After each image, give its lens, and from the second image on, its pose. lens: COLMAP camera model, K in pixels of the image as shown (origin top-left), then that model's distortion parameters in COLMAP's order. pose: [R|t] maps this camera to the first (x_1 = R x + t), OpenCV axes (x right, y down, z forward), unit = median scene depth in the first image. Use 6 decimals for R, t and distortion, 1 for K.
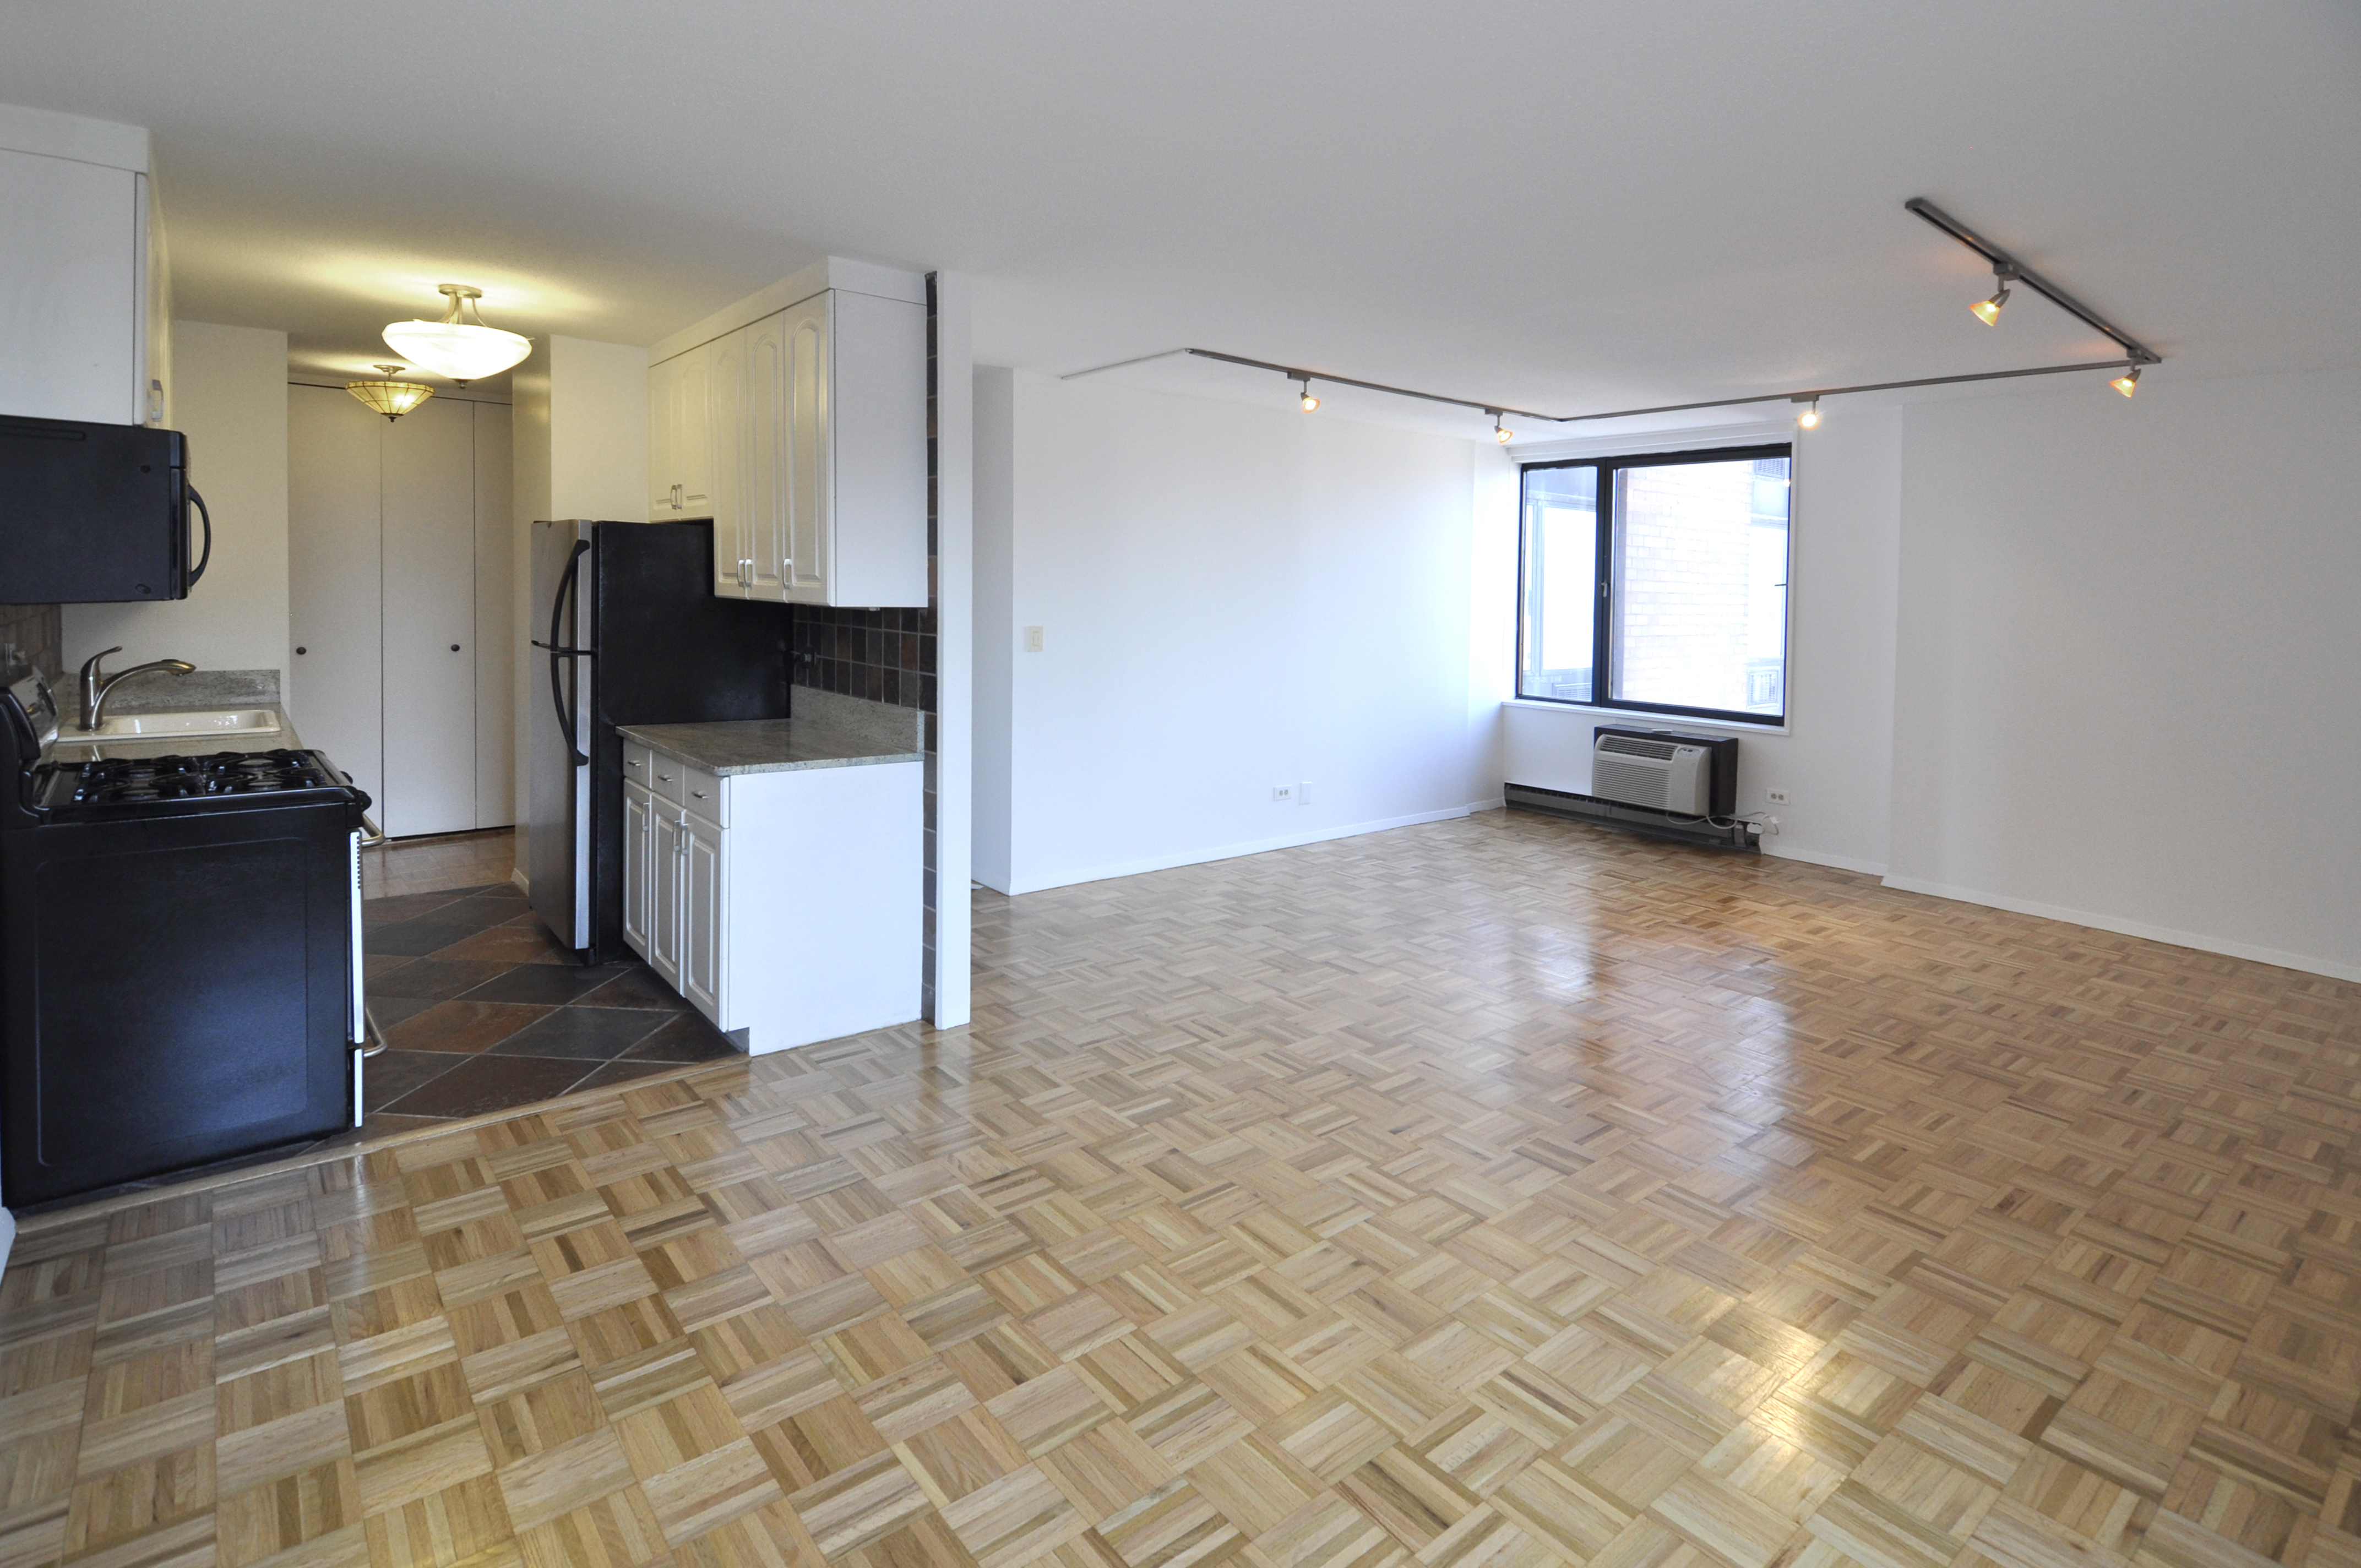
lens RADIAL K [[1149.8, 0, 1230.2], [0, 1149.8, 601.6], [0, 0, 1]] dist [-0.004853, -0.005135]
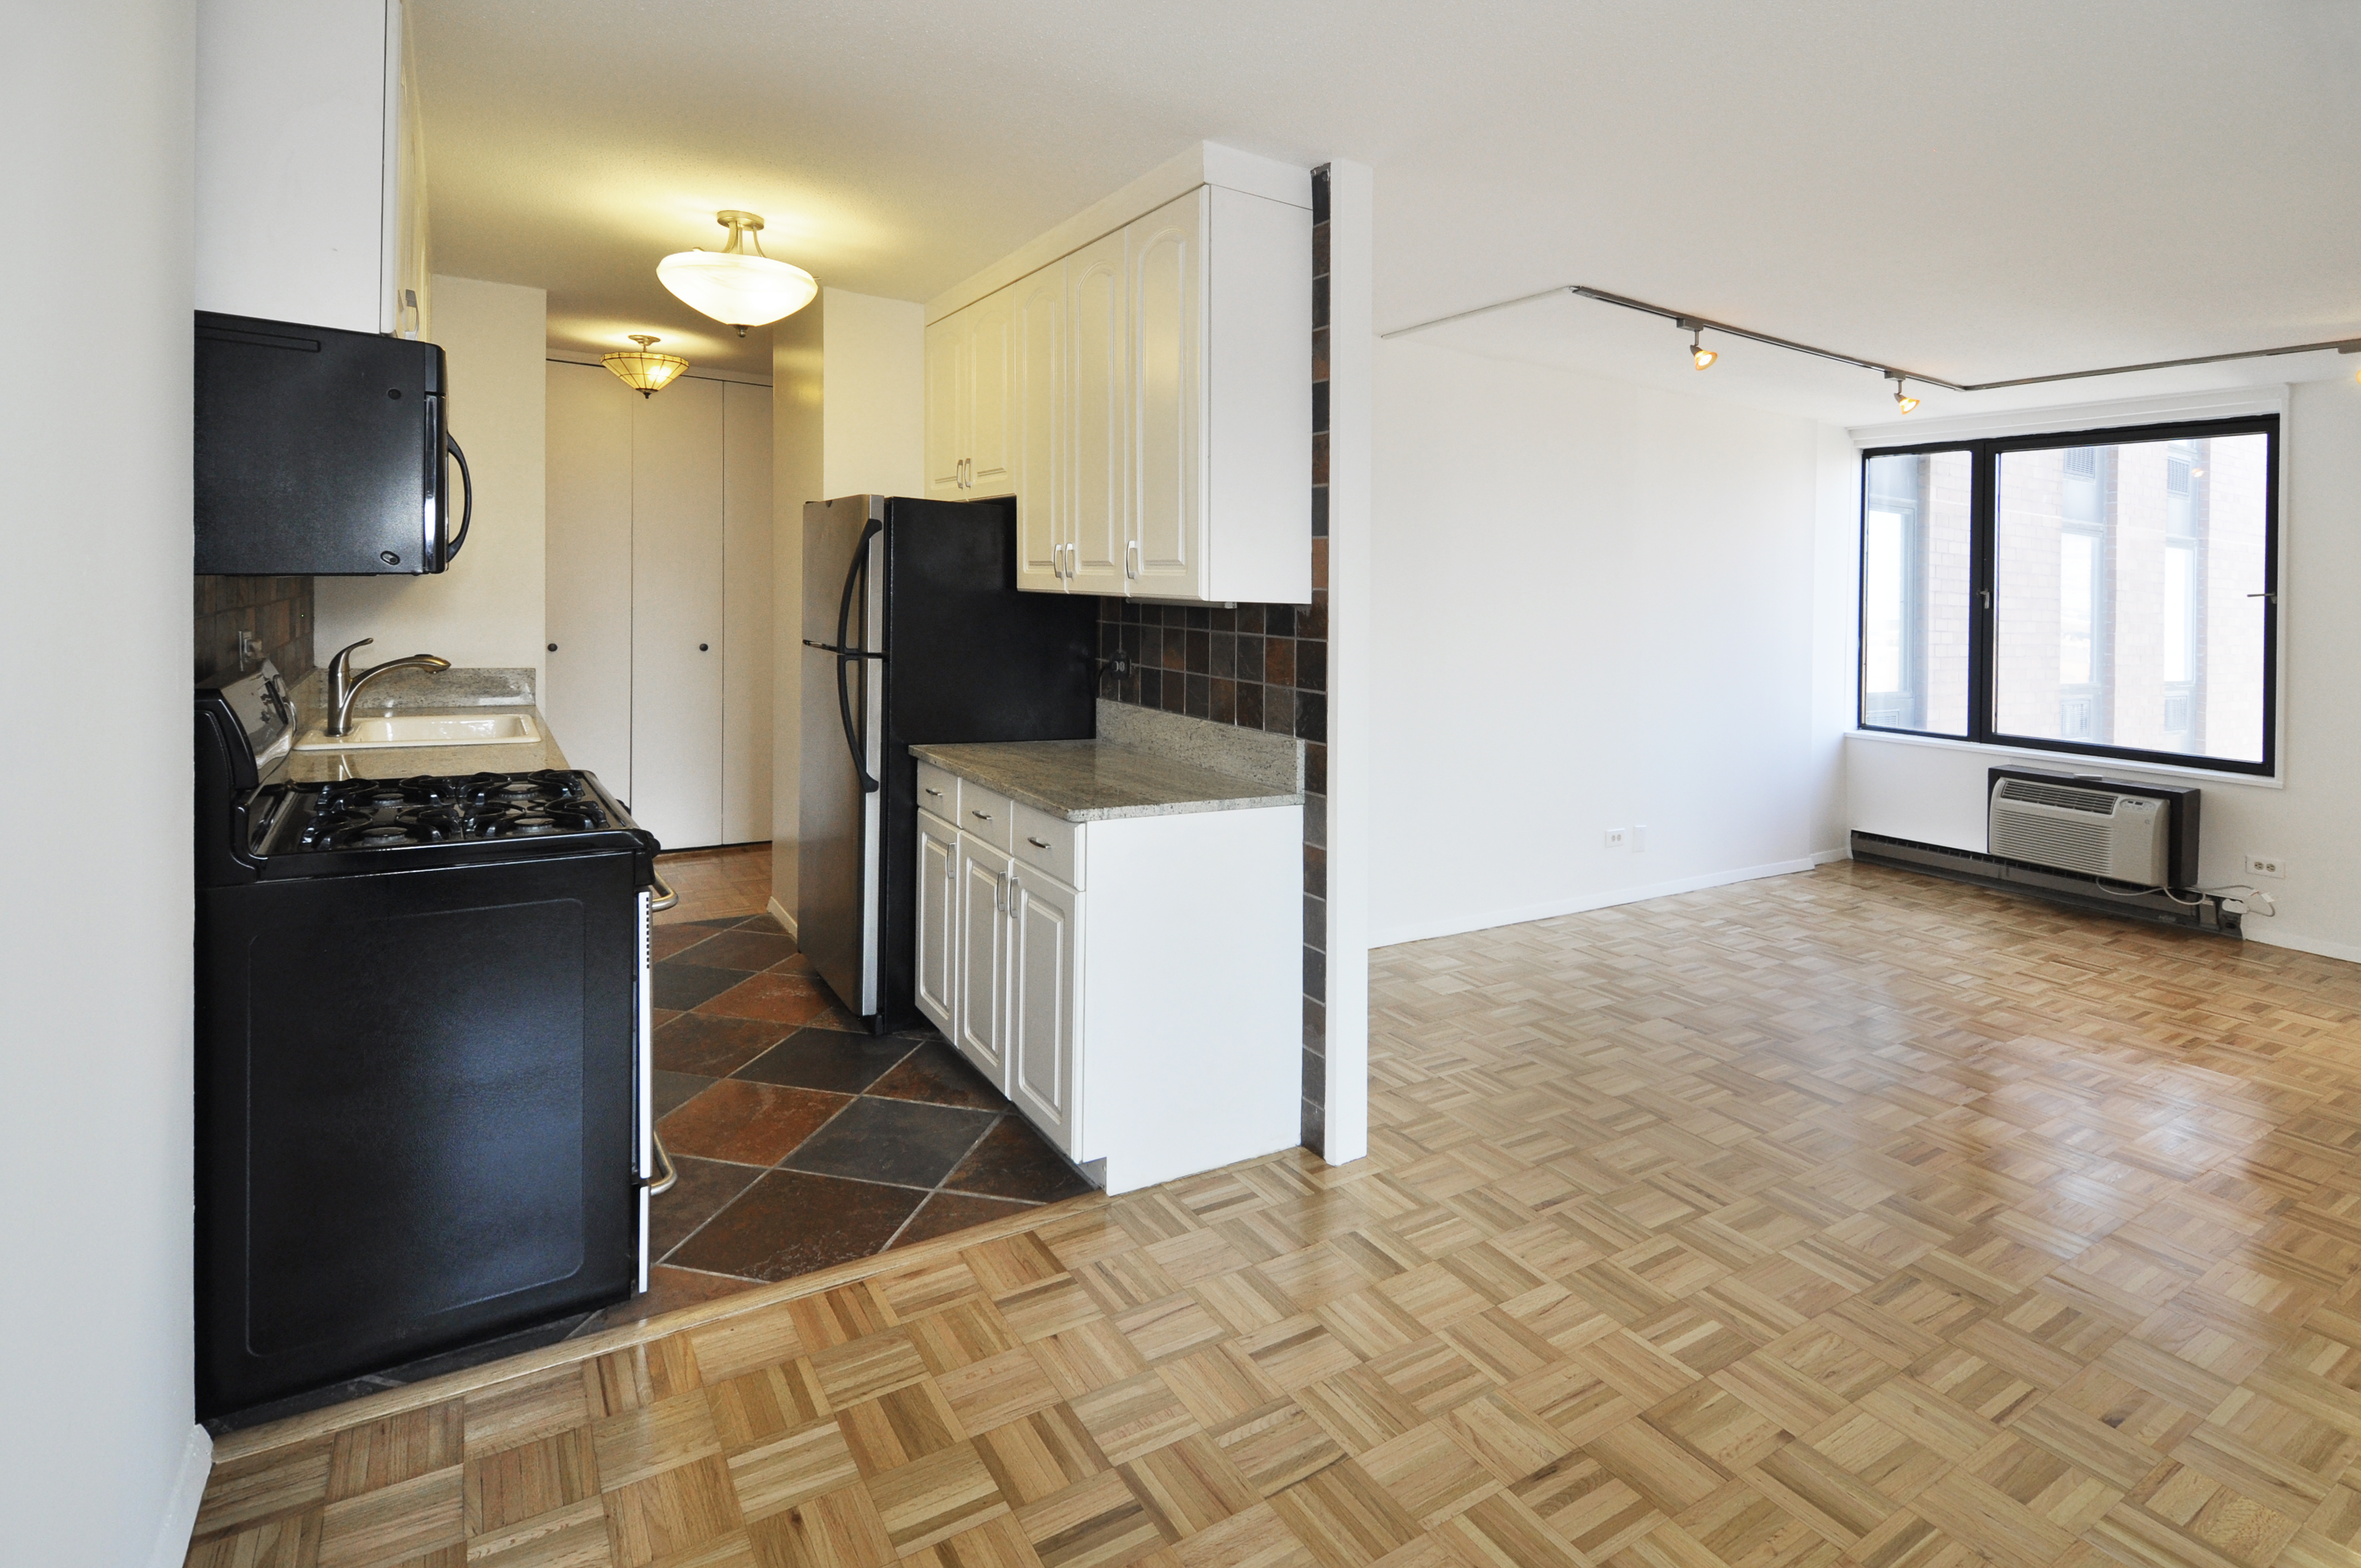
lens RADIAL K [[1149.8, 0, 1210.5], [0, 1149.8, 612.7], [0, 0, 1]] dist [-0.004853, -0.005135]
pose [[0.988620, 0.013304, -0.149844, -0.230153], [-0.013227, 0.999911, 0.001510, 0.011145], [0.149851, 0.000489, 0.988708, 0.251530]]
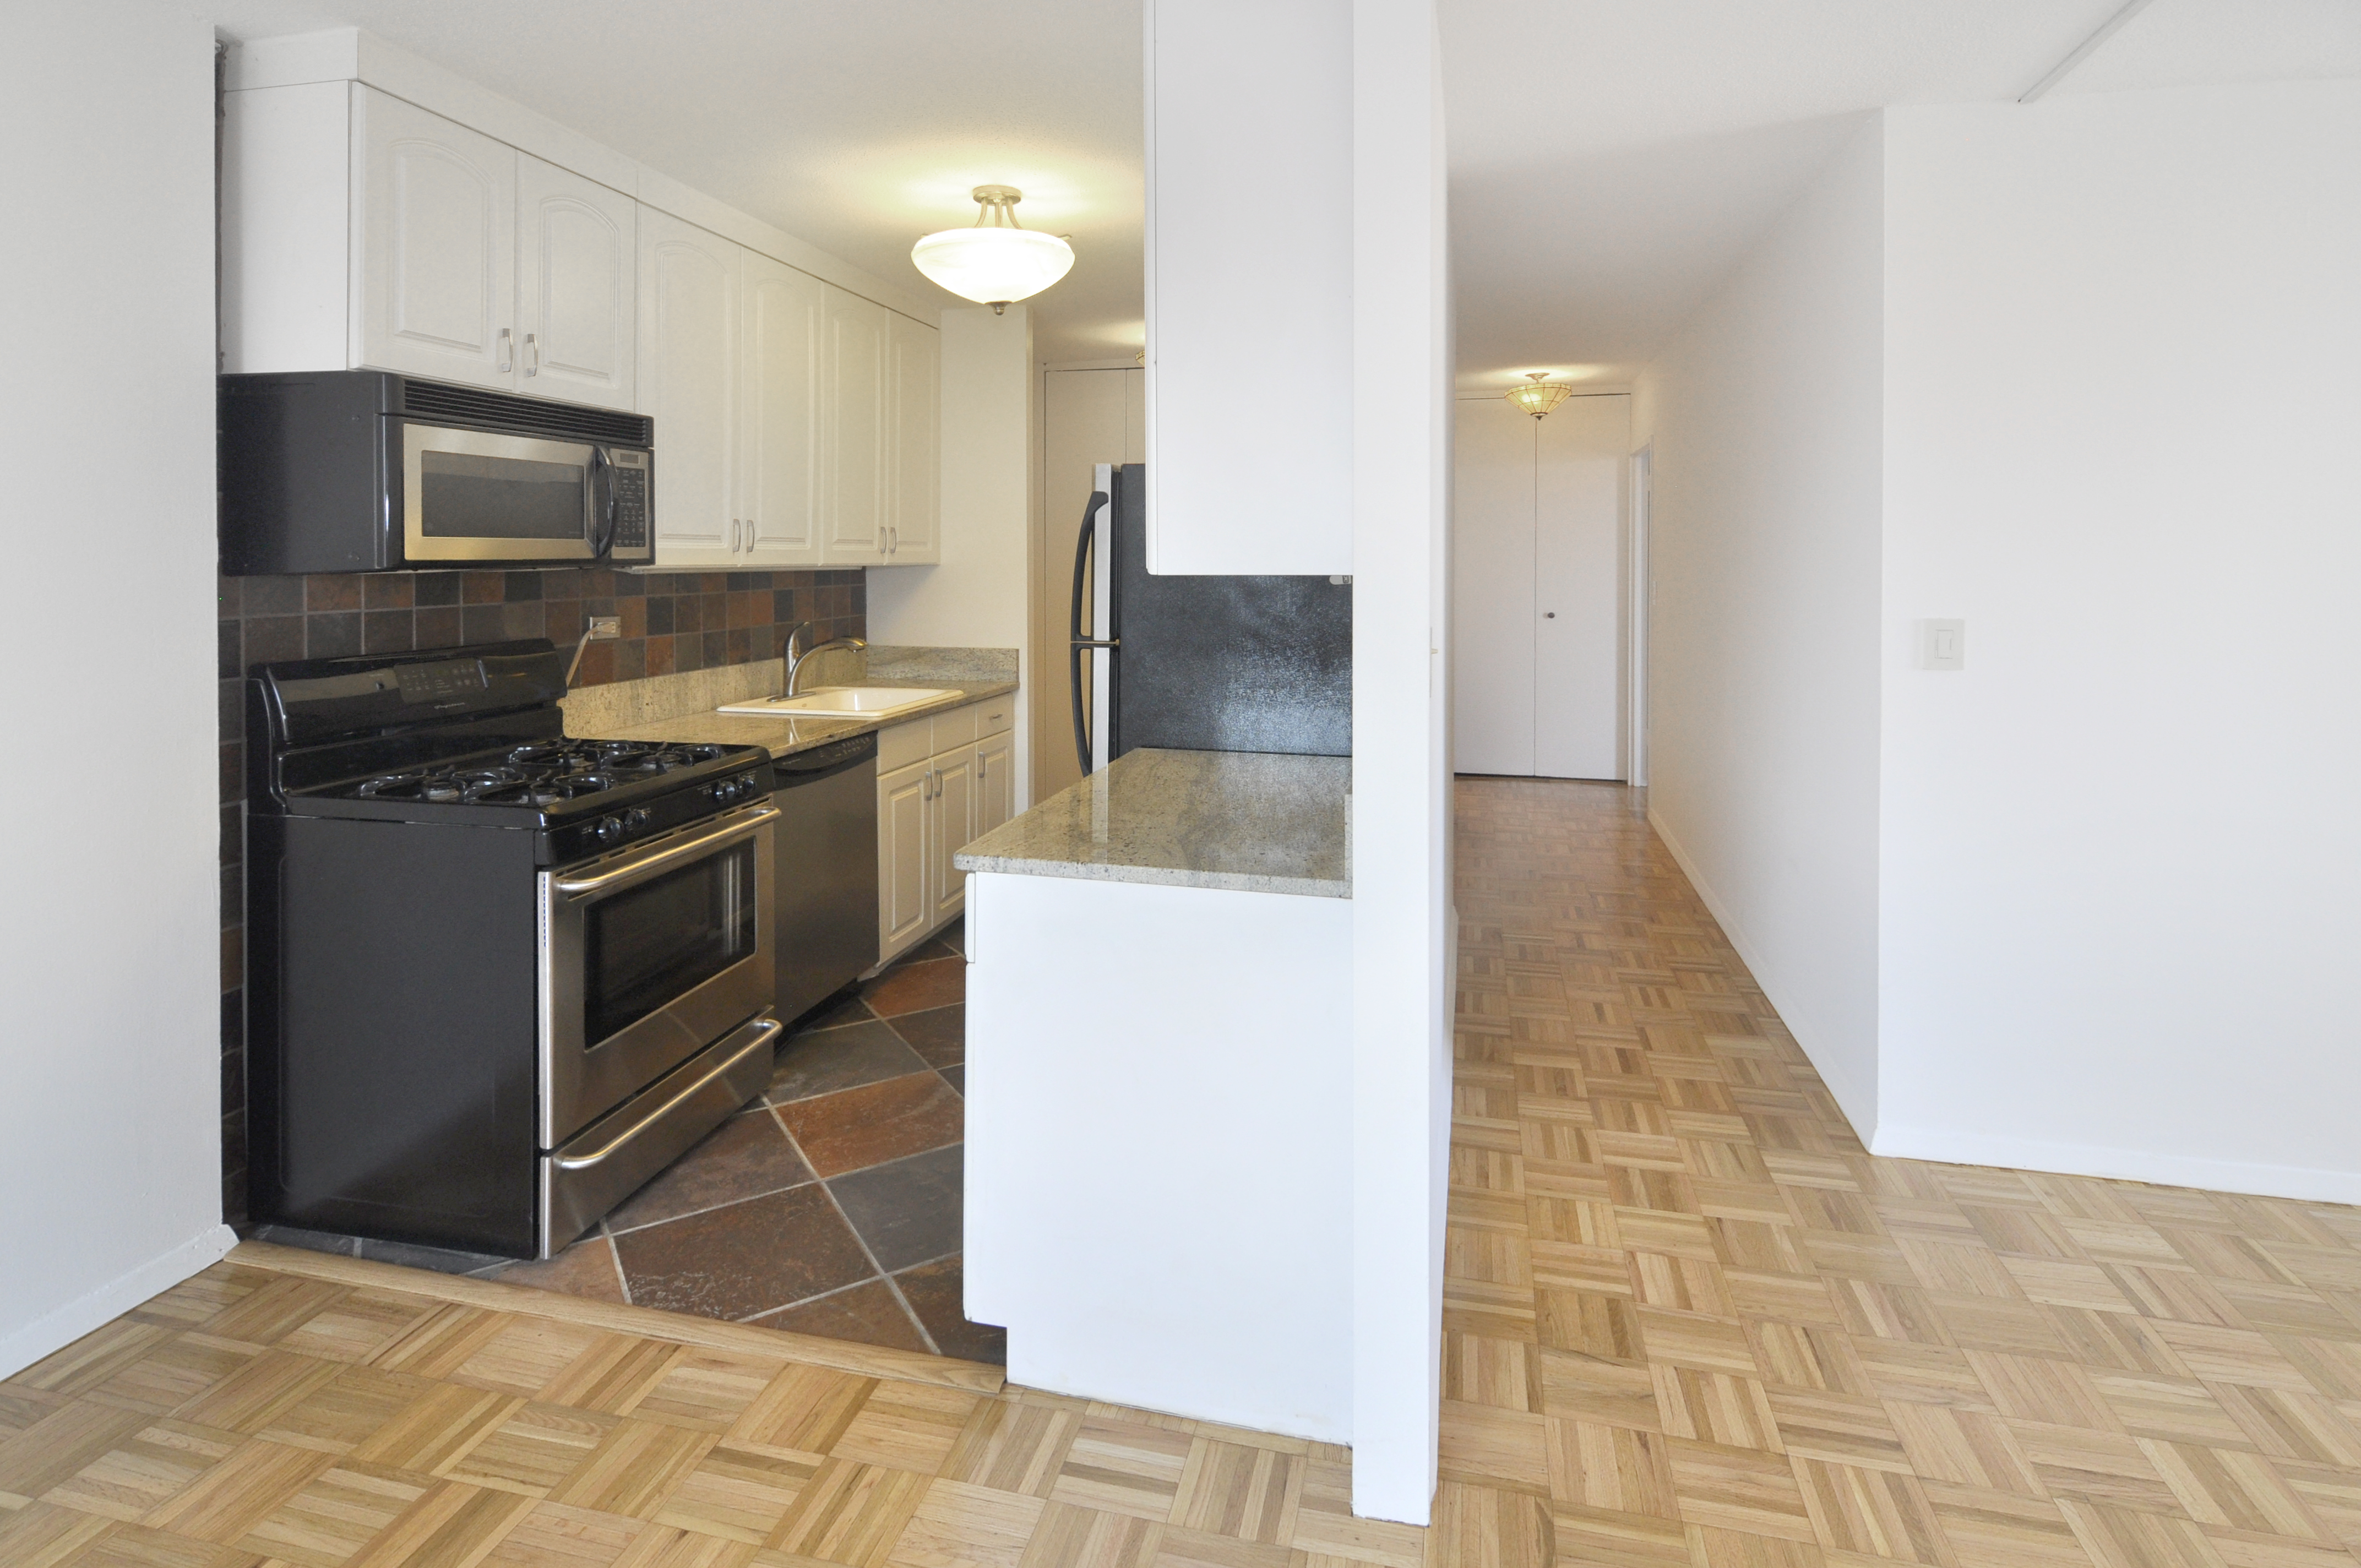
lens RADIAL K [[1149.8, 0, 1186.8], [0, 1149.8, 594.1], [0, 0, 1]] dist [-0.004853, -0.005135]
pose [[0.574379, 0.003110, -0.818583, 0.080944], [0.001765, 0.999986, 0.005038, 0.010887], [0.818587, -0.004339, 0.574366, 0.712601]]
